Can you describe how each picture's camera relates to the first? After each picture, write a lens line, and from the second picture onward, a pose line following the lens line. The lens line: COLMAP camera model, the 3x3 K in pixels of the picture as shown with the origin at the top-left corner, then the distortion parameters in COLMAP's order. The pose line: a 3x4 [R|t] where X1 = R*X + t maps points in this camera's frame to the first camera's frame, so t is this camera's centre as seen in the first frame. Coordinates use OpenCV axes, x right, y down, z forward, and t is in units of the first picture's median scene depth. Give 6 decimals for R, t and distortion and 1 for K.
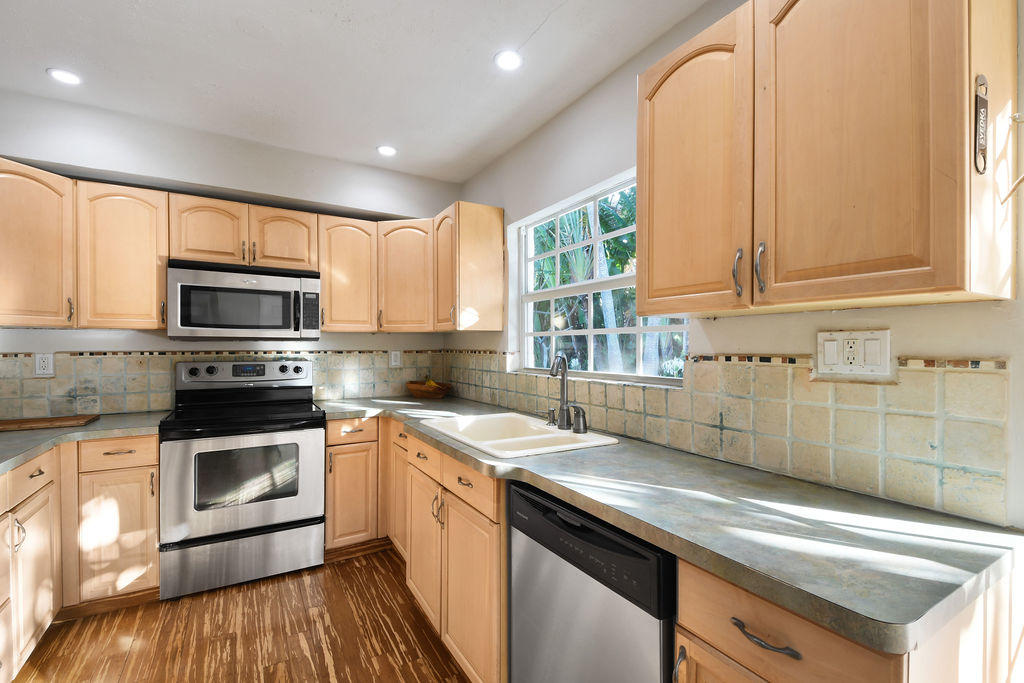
lens RADIAL K [[458.8, 0, 502.5], [0, 458.8, 350.3], [0, 0, 1]] dist [0.014374, -0.000063]
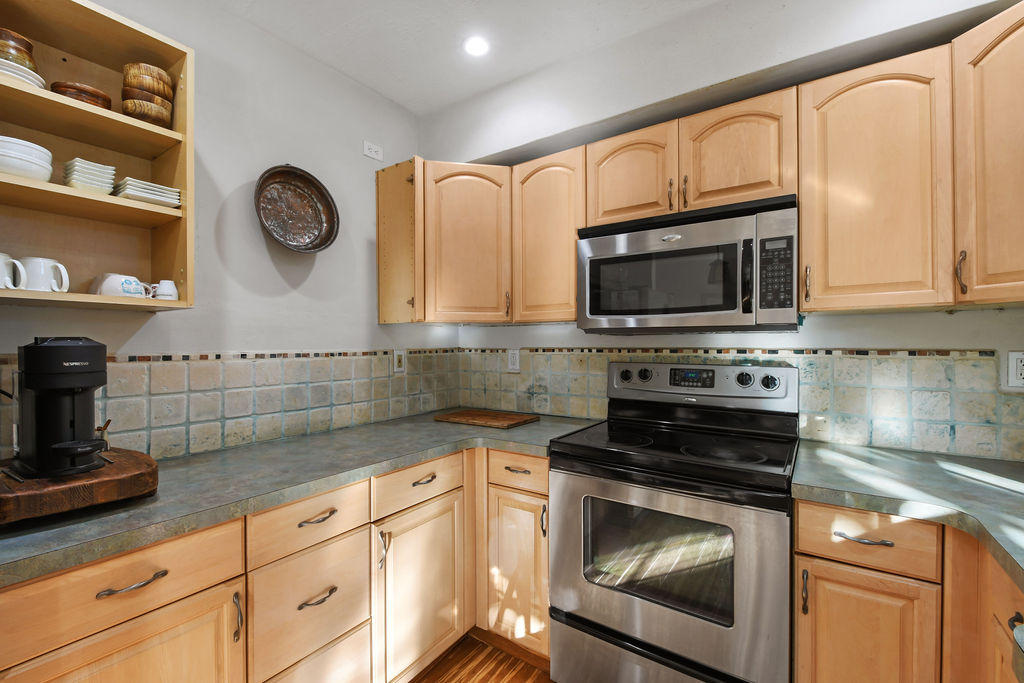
lens RADIAL K [[439.5, 0, 511.0], [0, 439.5, 343.2], [0, 0, 1]] dist [0.014634, -0.015762]
pose [[0.423971, -0.001265, -0.905675, -0.092985], [-0.003572, 0.999989, -0.003069, -0.003478], [0.905669, 0.004537, 0.423962, 0.520575]]
